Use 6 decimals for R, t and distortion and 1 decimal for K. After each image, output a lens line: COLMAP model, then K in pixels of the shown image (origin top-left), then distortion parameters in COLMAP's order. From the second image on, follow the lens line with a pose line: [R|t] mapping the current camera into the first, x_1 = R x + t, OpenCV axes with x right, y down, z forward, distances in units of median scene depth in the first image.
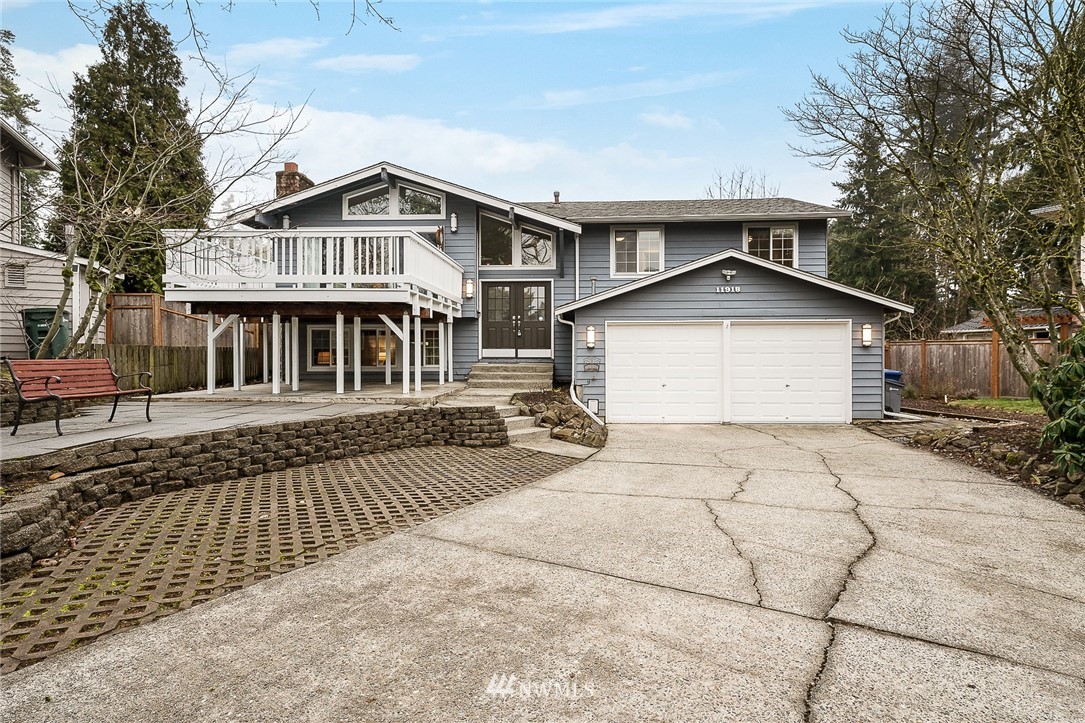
lens RADIAL K [[621.6, 0, 541.9], [0, 621.6, 359.3], [0, 0, 1]] dist [0.014850, 0.000215]
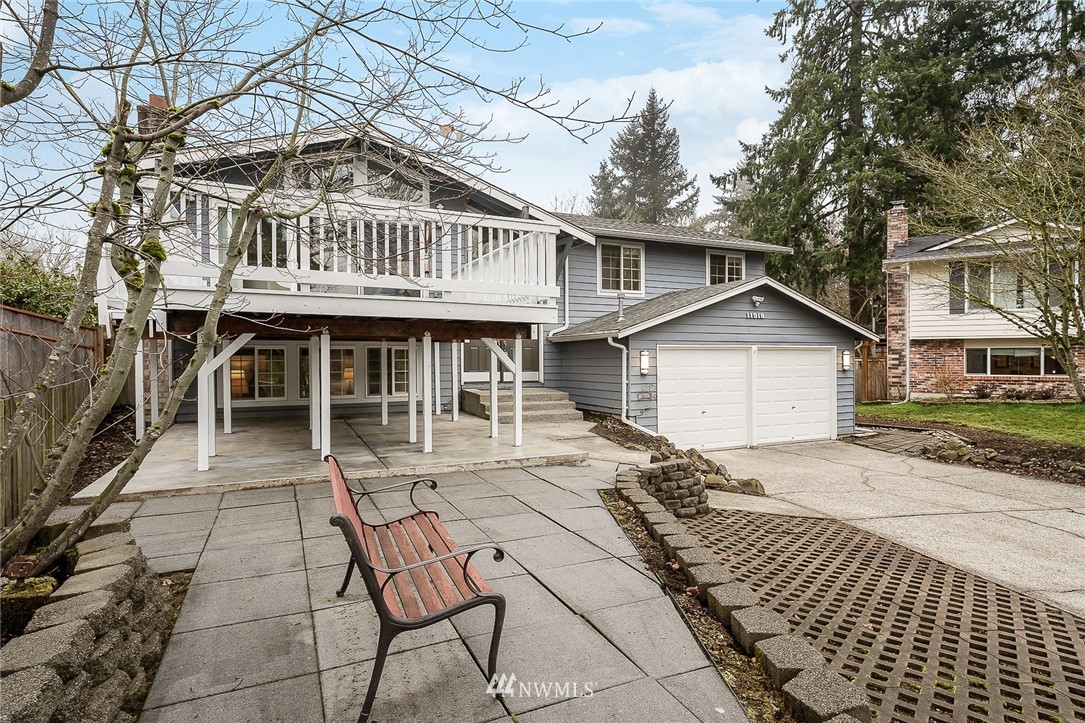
lens RADIAL K [[574.3, 0, 544.0], [0, 574.3, 363.0], [0, 0, 1]] dist [-0.004607, -0.000395]
pose [[0.878094, -0.005446, 0.478458, -0.446876], [0.003020, 0.999978, 0.005839, -0.040333], [-0.478480, -0.003682, 0.878091, 0.337696]]
